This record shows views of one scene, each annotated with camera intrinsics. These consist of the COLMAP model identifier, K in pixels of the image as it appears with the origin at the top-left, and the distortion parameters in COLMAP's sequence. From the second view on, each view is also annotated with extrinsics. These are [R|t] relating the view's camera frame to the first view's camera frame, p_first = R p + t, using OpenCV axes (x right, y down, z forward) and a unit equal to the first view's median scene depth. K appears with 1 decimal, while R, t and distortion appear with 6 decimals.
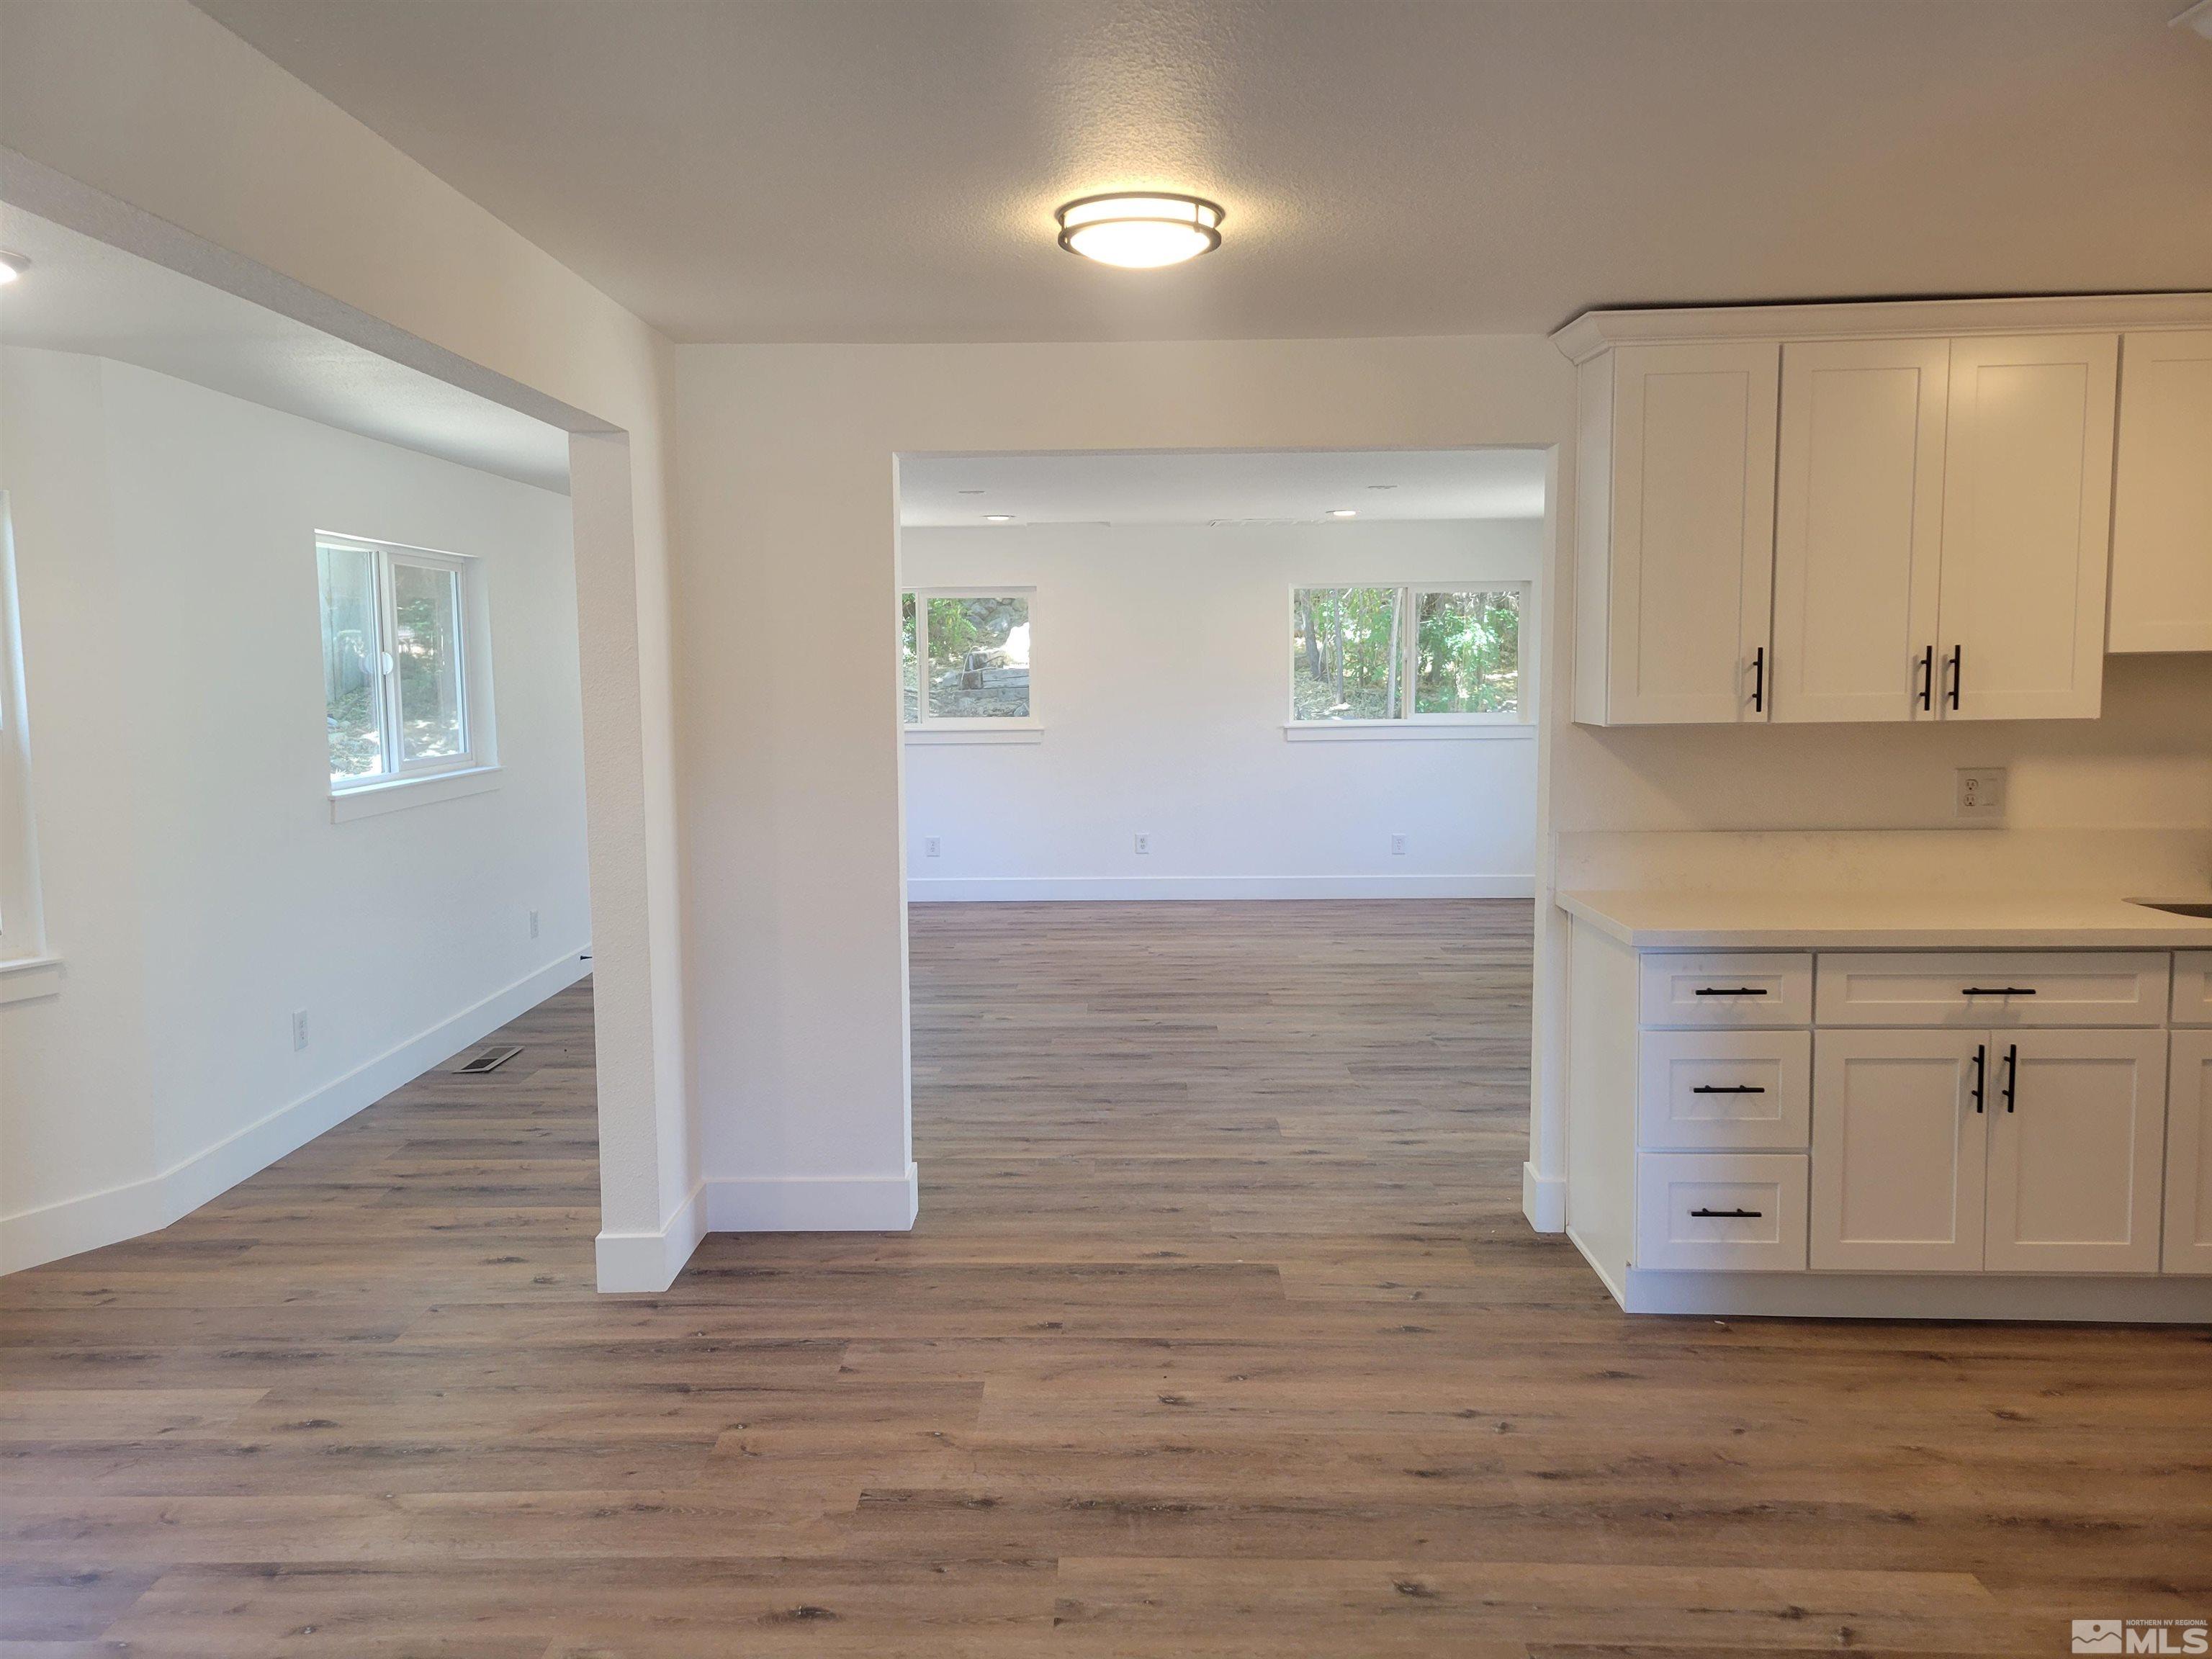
lens RADIAL K [[1660.7, 0, 1076.7], [0, 1660.7, 836.1], [0, 0, 1]] dist [0.059850, -0.037064]
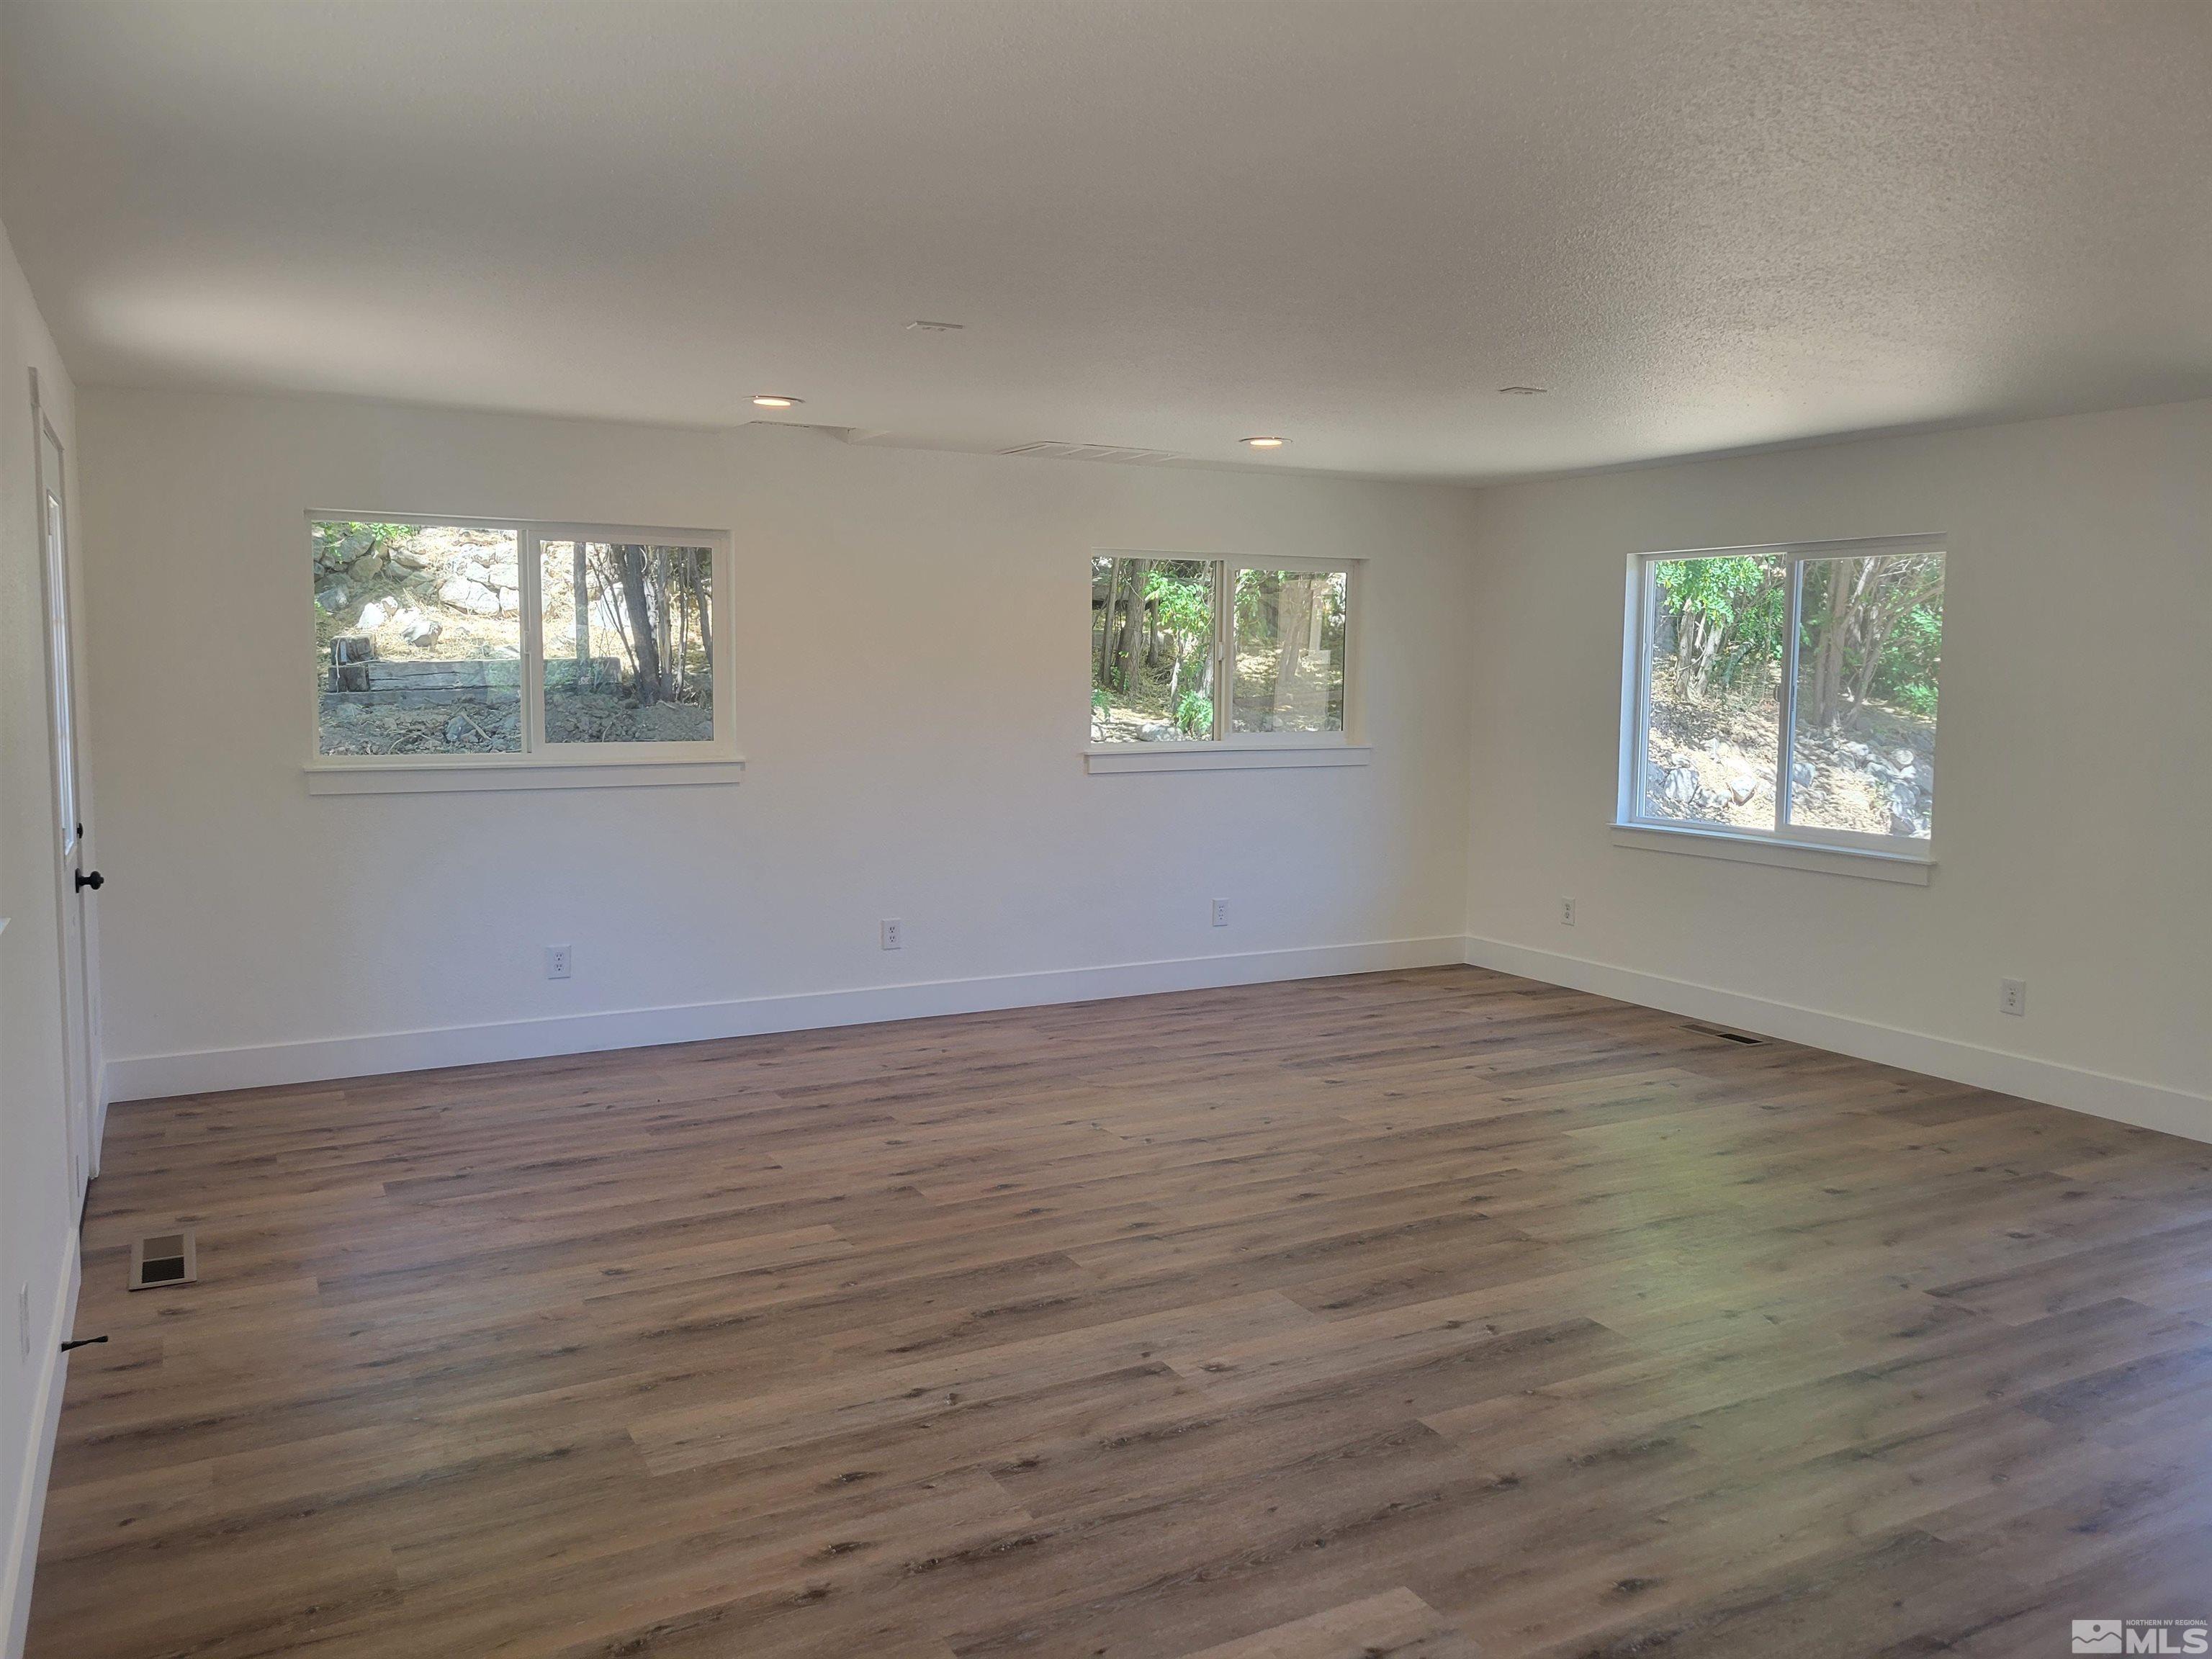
lens RADIAL K [[1660.7, 0, 1074.8], [0, 1660.7, 809.3], [0, 0, 1]] dist [0.059850, -0.037064]
pose [[0.869383, -0.027881, 0.493352, -0.423351], [0.036298, 0.999313, -0.007491, -0.071505], [-0.492804, 0.024420, 0.869798, 0.767723]]
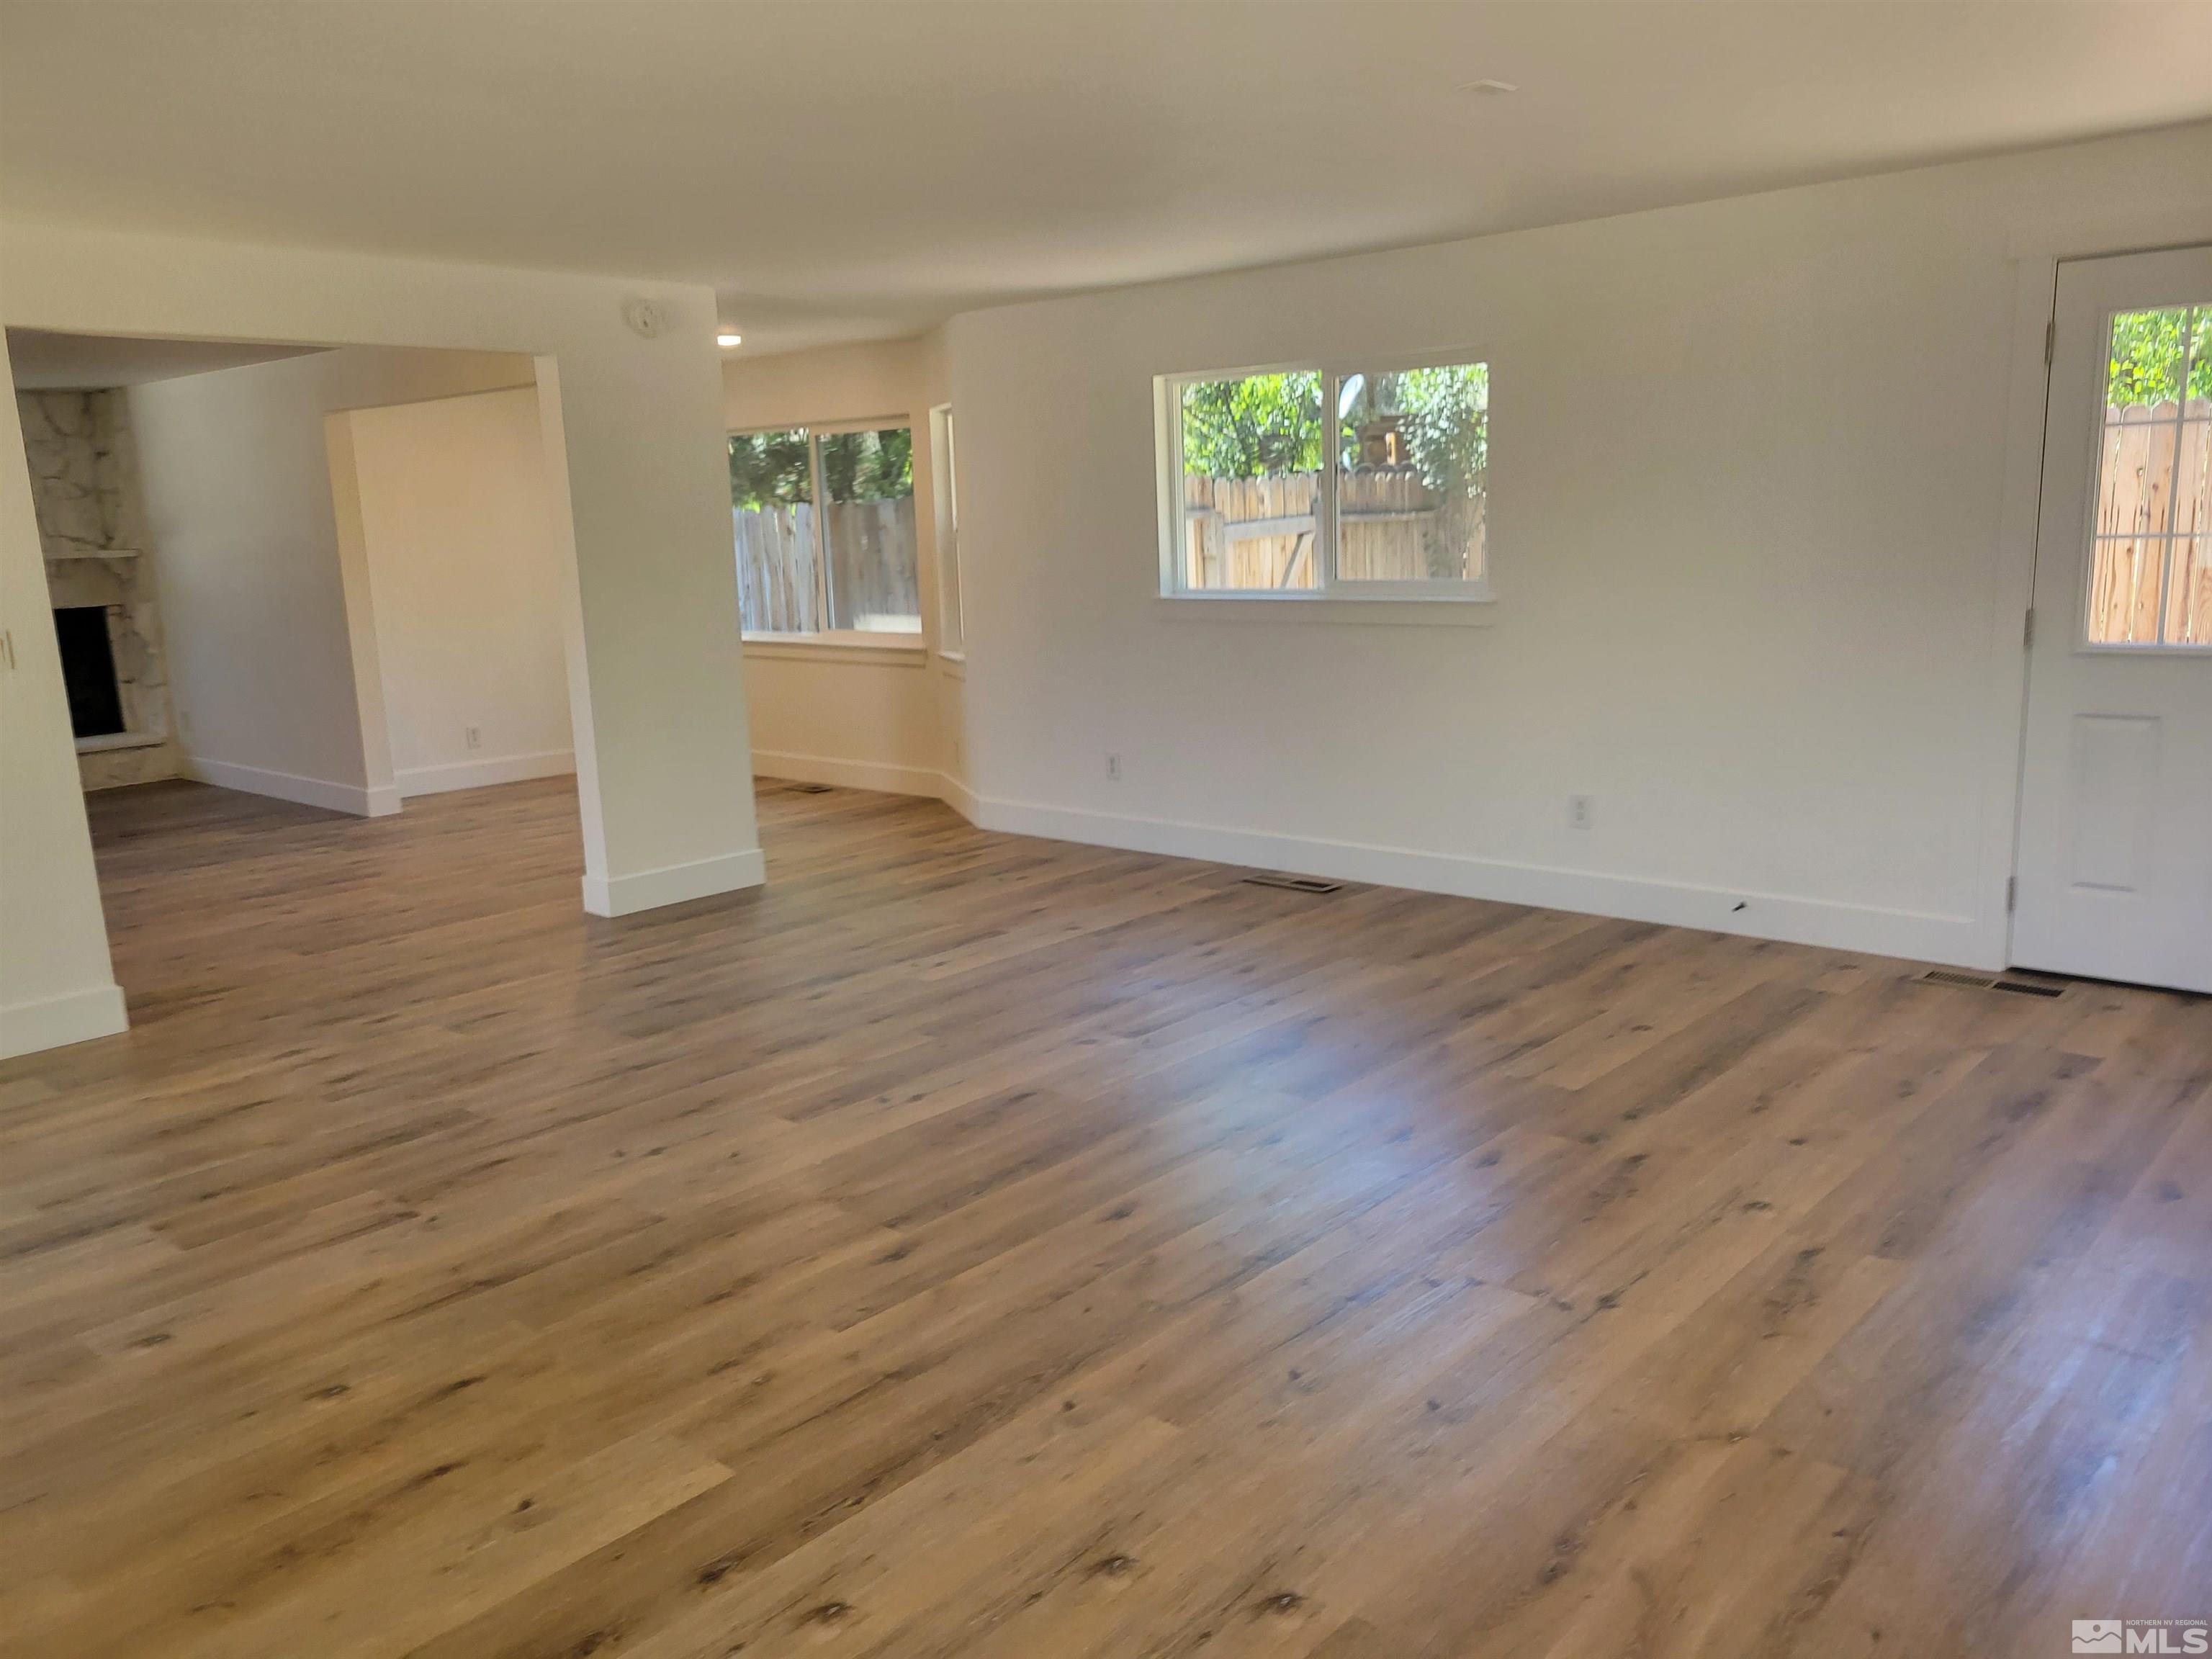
lens RADIAL K [[1660.7, 0, 1057.4], [0, 1660.7, 839.2], [0, 0, 1]] dist [0.059850, -0.037064]
pose [[-0.654366, 0.179743, -0.734505, 0.562260], [-0.036914, 0.962588, 0.268444, -0.185082], [0.755277, 0.202774, -0.623250, 1.815737]]
